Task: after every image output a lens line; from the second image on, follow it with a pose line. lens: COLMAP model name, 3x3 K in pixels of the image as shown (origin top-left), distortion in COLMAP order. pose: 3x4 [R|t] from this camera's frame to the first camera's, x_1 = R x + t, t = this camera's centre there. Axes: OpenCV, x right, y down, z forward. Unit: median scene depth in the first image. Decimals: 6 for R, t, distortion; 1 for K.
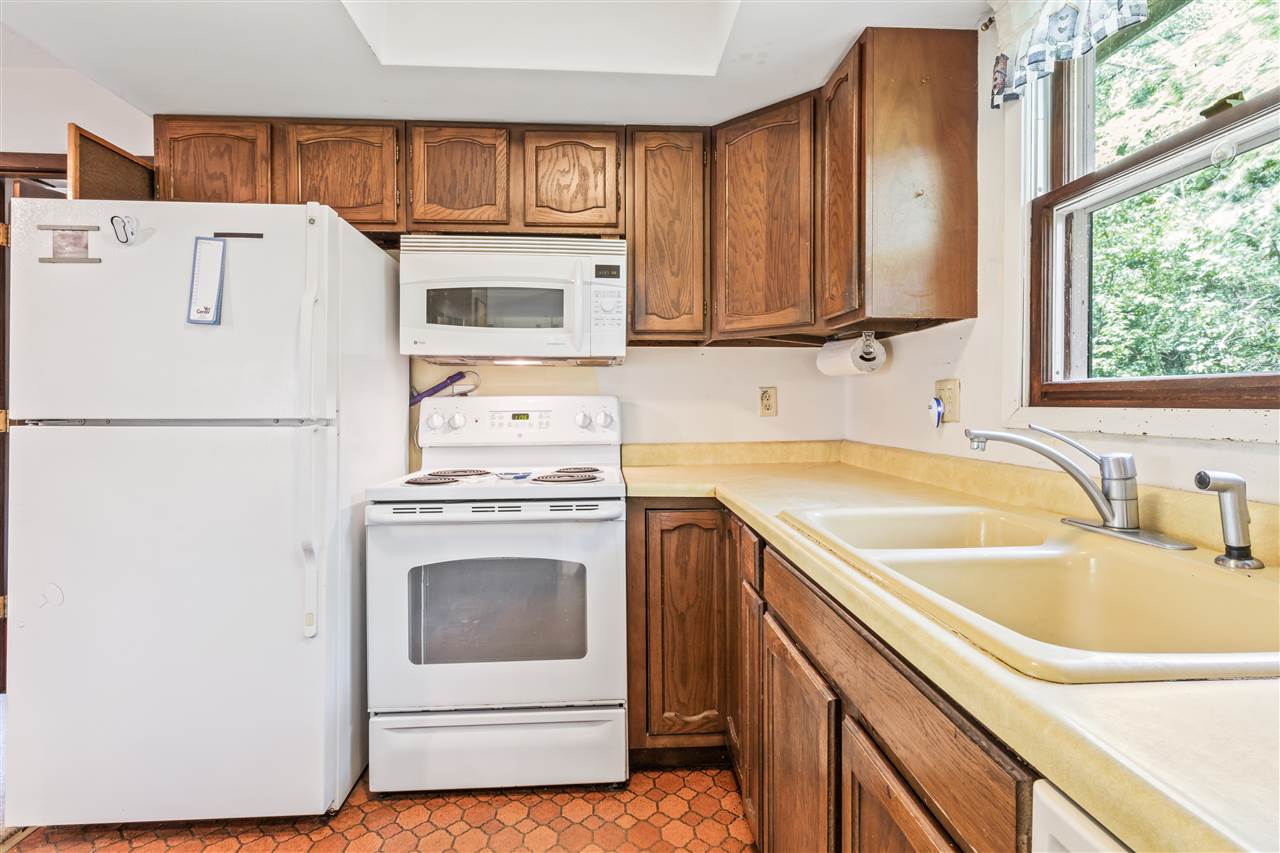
lens RADIAL K [[642.8, 0, 641.4], [0, 642.8, 365.7], [0, 0, 1]] dist [-0.003882, -0.000559]
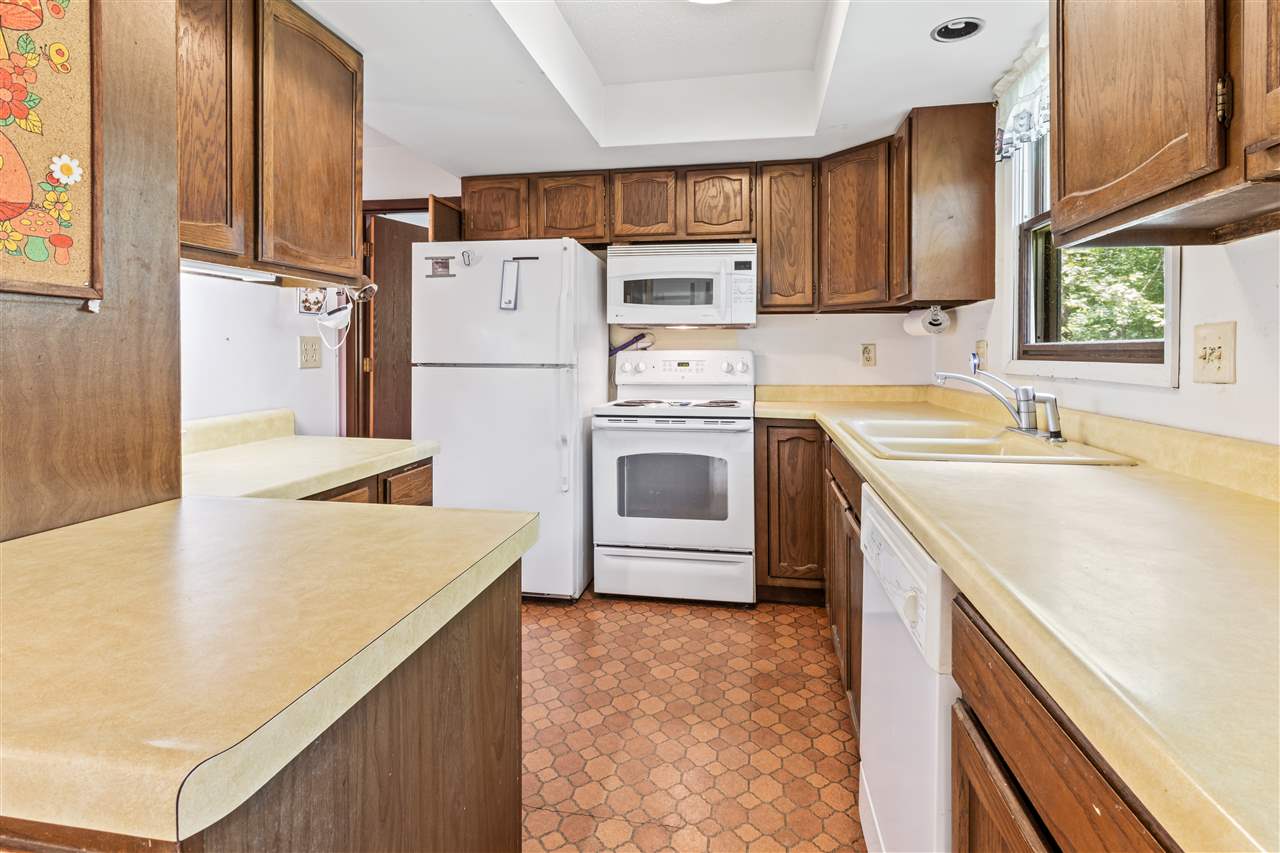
lens RADIAL K [[642.8, 0, 641.4], [0, 642.8, 365.7], [0, 0, 1]] dist [-0.003882, -0.000559]
pose [[0.972034, 0.009239, -0.234658, 0.068009], [0.008700, 0.997123, 0.075297, -0.032103], [0.234679, -0.075233, 0.969157, -0.490169]]
